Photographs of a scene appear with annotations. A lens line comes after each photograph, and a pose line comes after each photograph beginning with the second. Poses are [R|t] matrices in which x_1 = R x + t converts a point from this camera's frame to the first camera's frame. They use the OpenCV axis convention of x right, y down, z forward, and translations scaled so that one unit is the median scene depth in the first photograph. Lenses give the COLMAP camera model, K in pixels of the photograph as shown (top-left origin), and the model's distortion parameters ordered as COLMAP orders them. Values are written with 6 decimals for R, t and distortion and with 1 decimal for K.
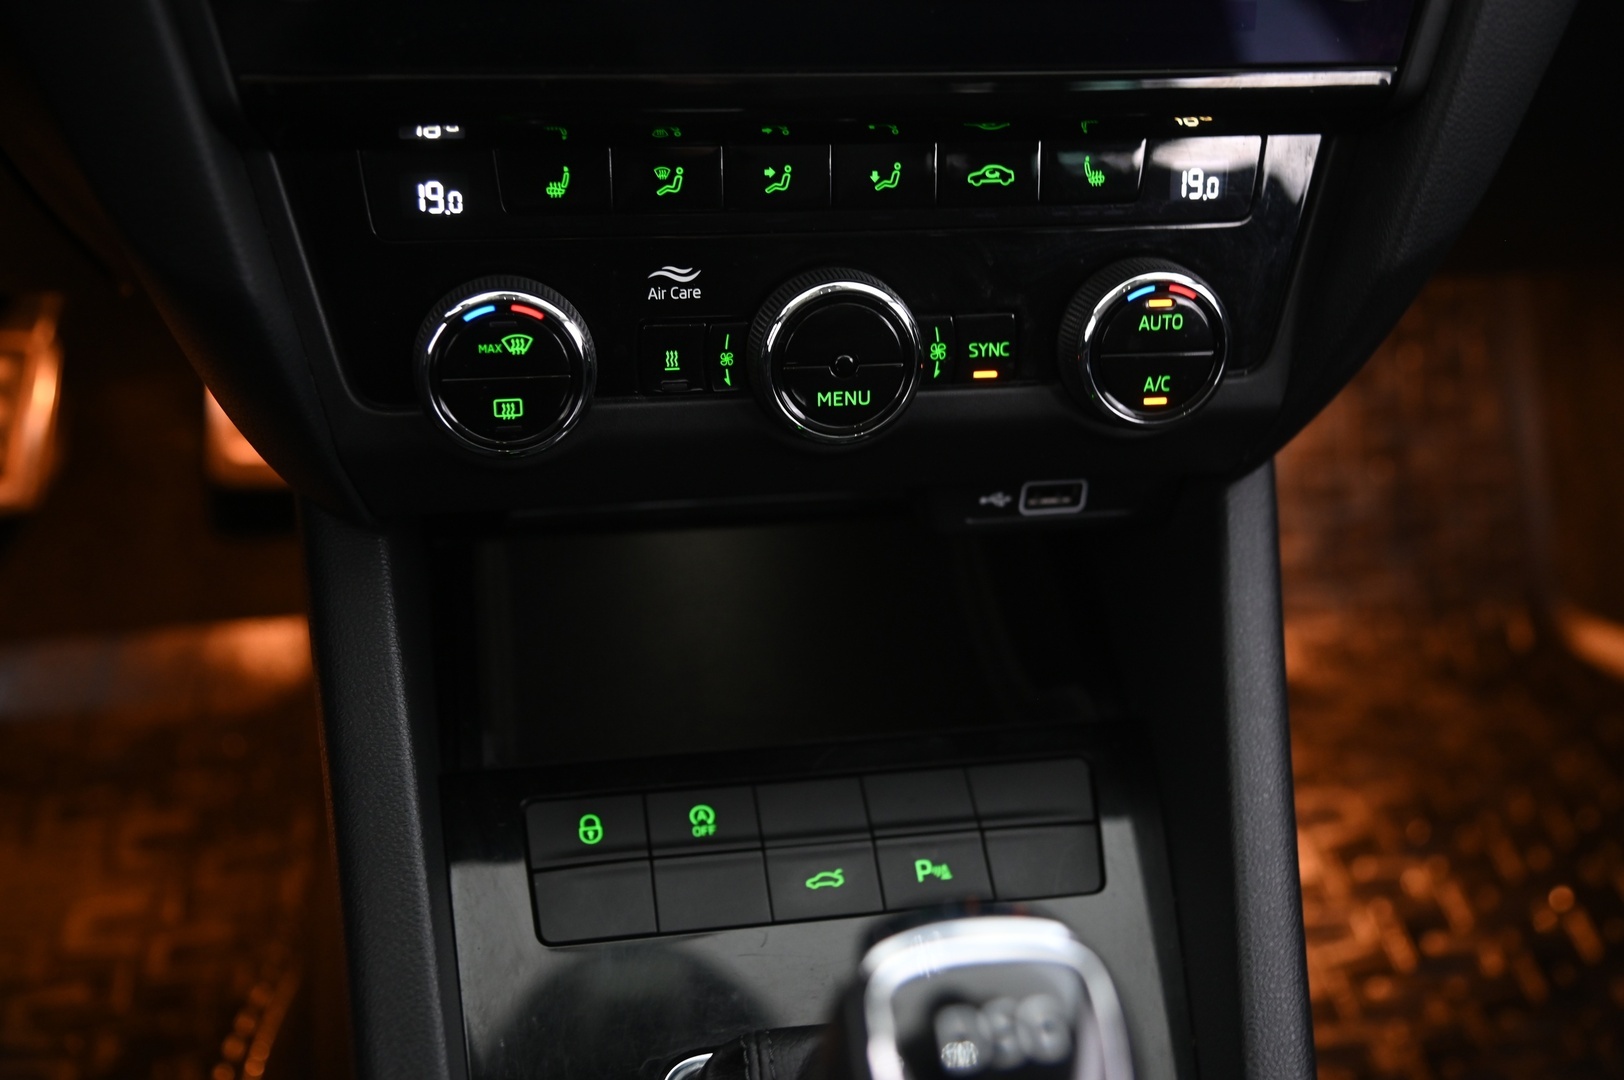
lens RADIAL K [[1777.9, 0, 819.3], [0, 1777.9, 550.3], [0, 0, 1]] dist [0.041110, 0.000000]
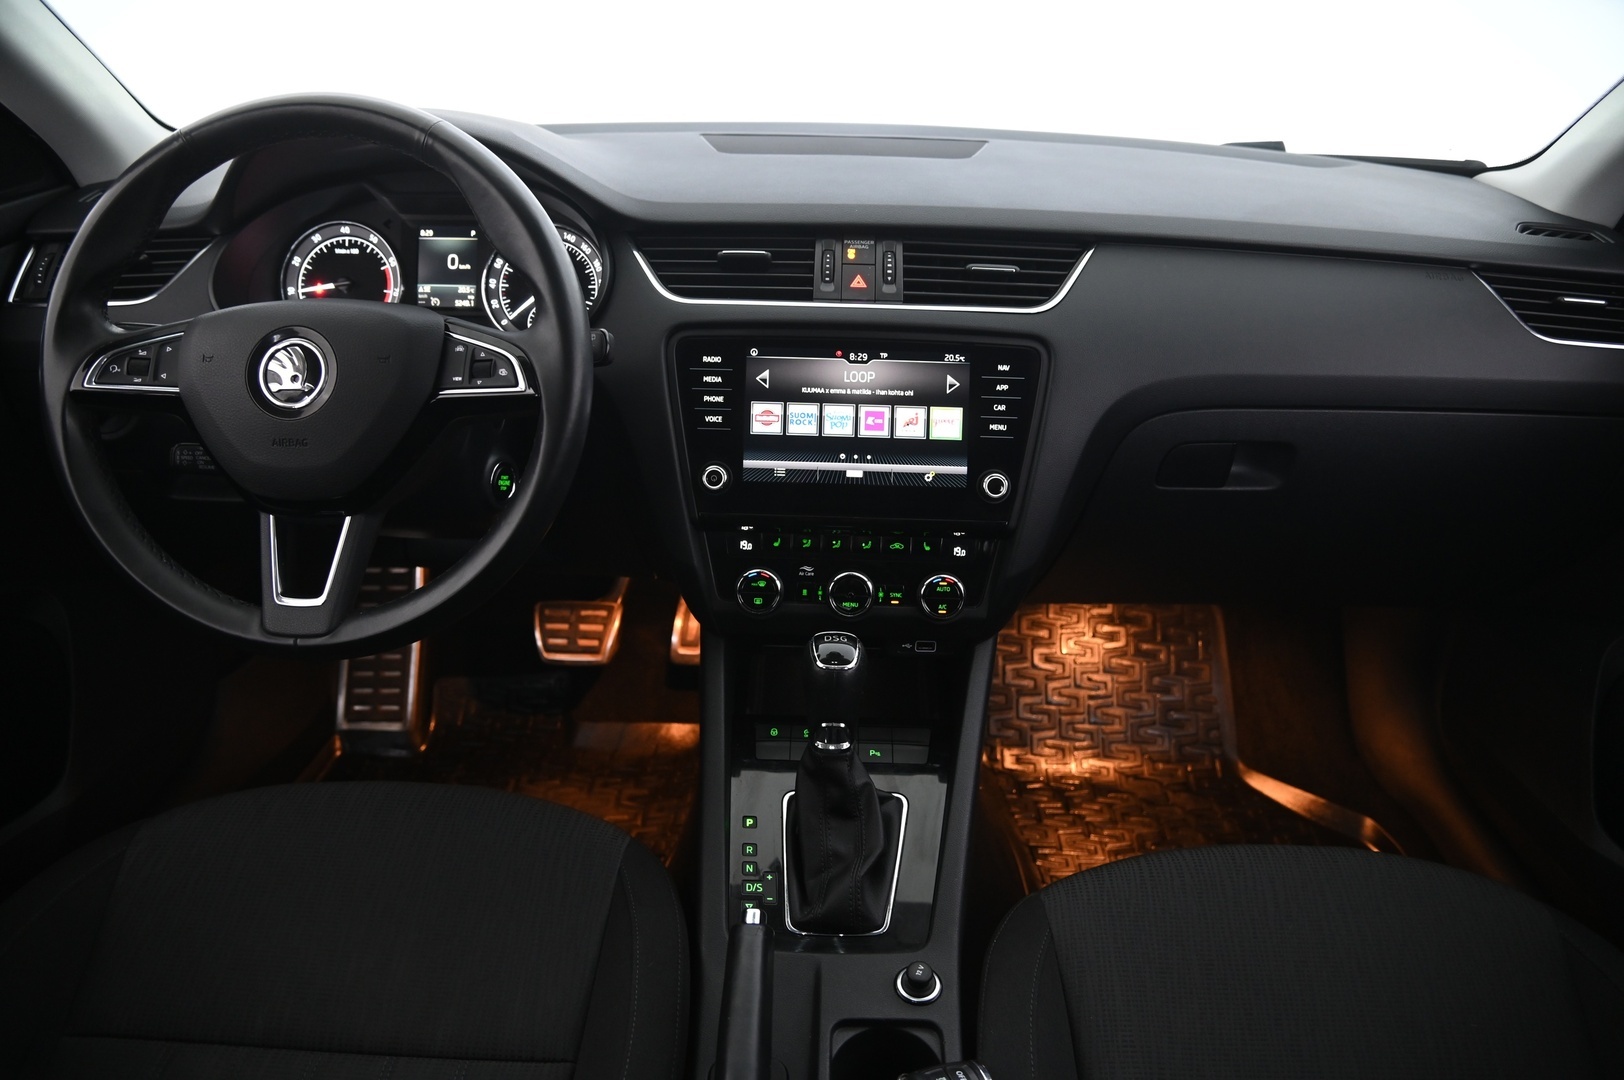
lens RADIAL K [[1110.9, 0, 811.0], [0, 1110.9, 546.0], [0, 0, 1]] dist [-0.119043, 0.051147]
pose [[0.979499, 0.040965, -0.197241, 0.364009], [-0.086033, 0.970390, -0.225701, 0.304814], [0.182155, 0.238043, 0.954020, -1.147658]]
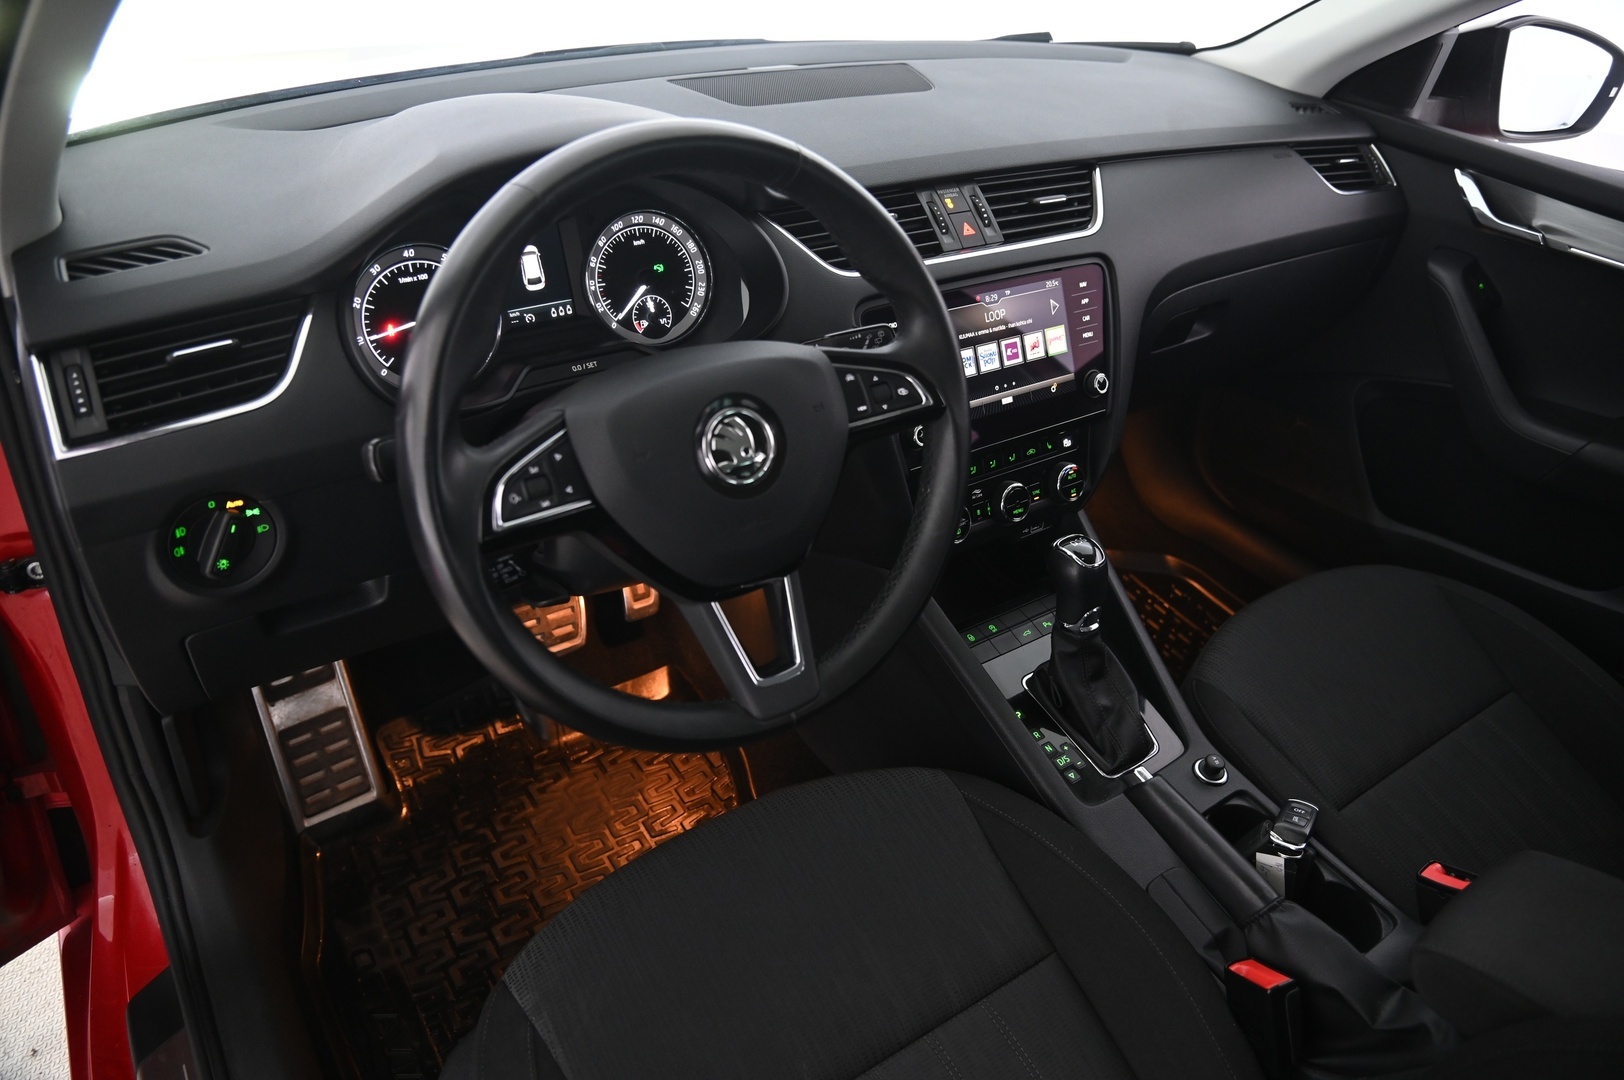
lens RADIAL K [[1110.9, 0, 824.3], [0, 1110.9, 552.4], [0, 0, 1]] dist [-0.119043, 0.051147]
pose [[0.907047, -0.249804, 0.338915, -1.271360], [0.269600, 0.962900, -0.011813, -0.082357], [-0.323390, 0.102086, 0.940743, -1.249797]]
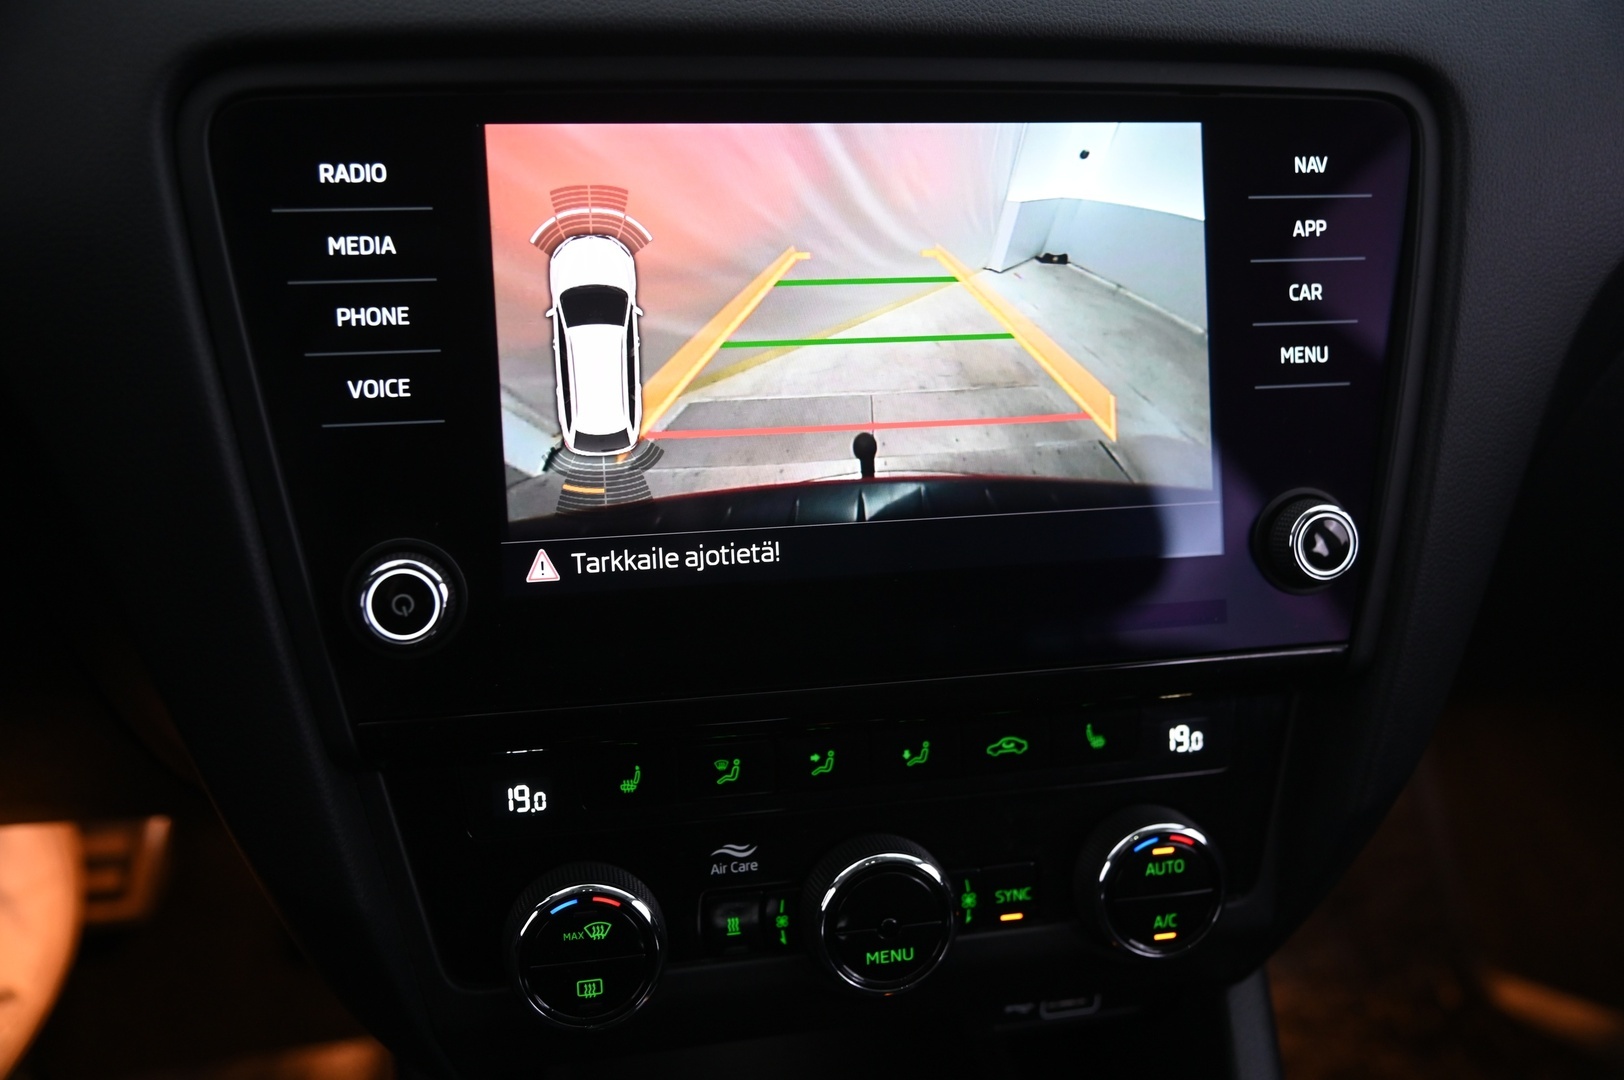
lens RADIAL K [[1534.0, 0, 821.9], [0, 1534.0, 548.2], [0, 0, 1]] dist [-0.011611, 0.000000]
pose [[0.998817, -0.041236, 0.025761, -0.041875], [0.045428, 0.980315, -0.192141, -0.149920], [-0.017330, 0.193084, 0.981029, 0.012312]]
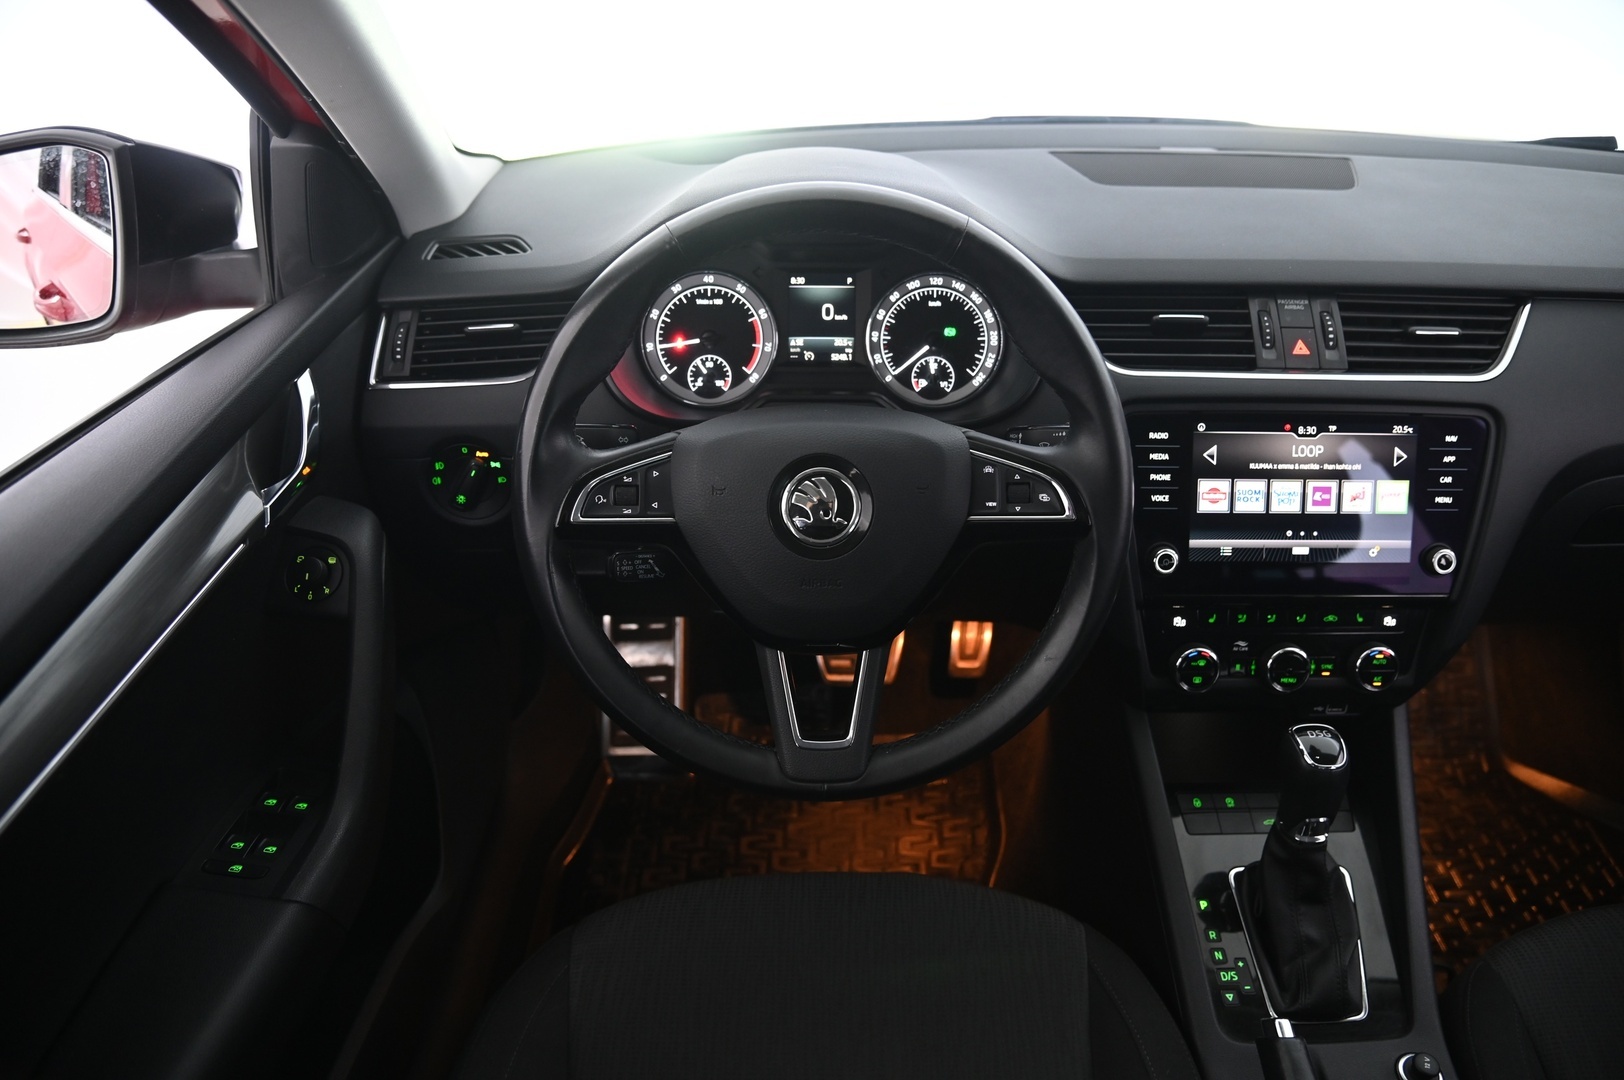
lens RADIAL K [[1110.9, 0, 806.6], [0, 1110.9, 549.3], [0, 0, 1]] dist [-0.119043, 0.051147]
pose [[0.980633, 0.033481, -0.192973, -0.506627], [-0.058361, 0.990473, -0.124726, -0.017992], [0.186959, 0.133572, 0.973244, -1.284571]]
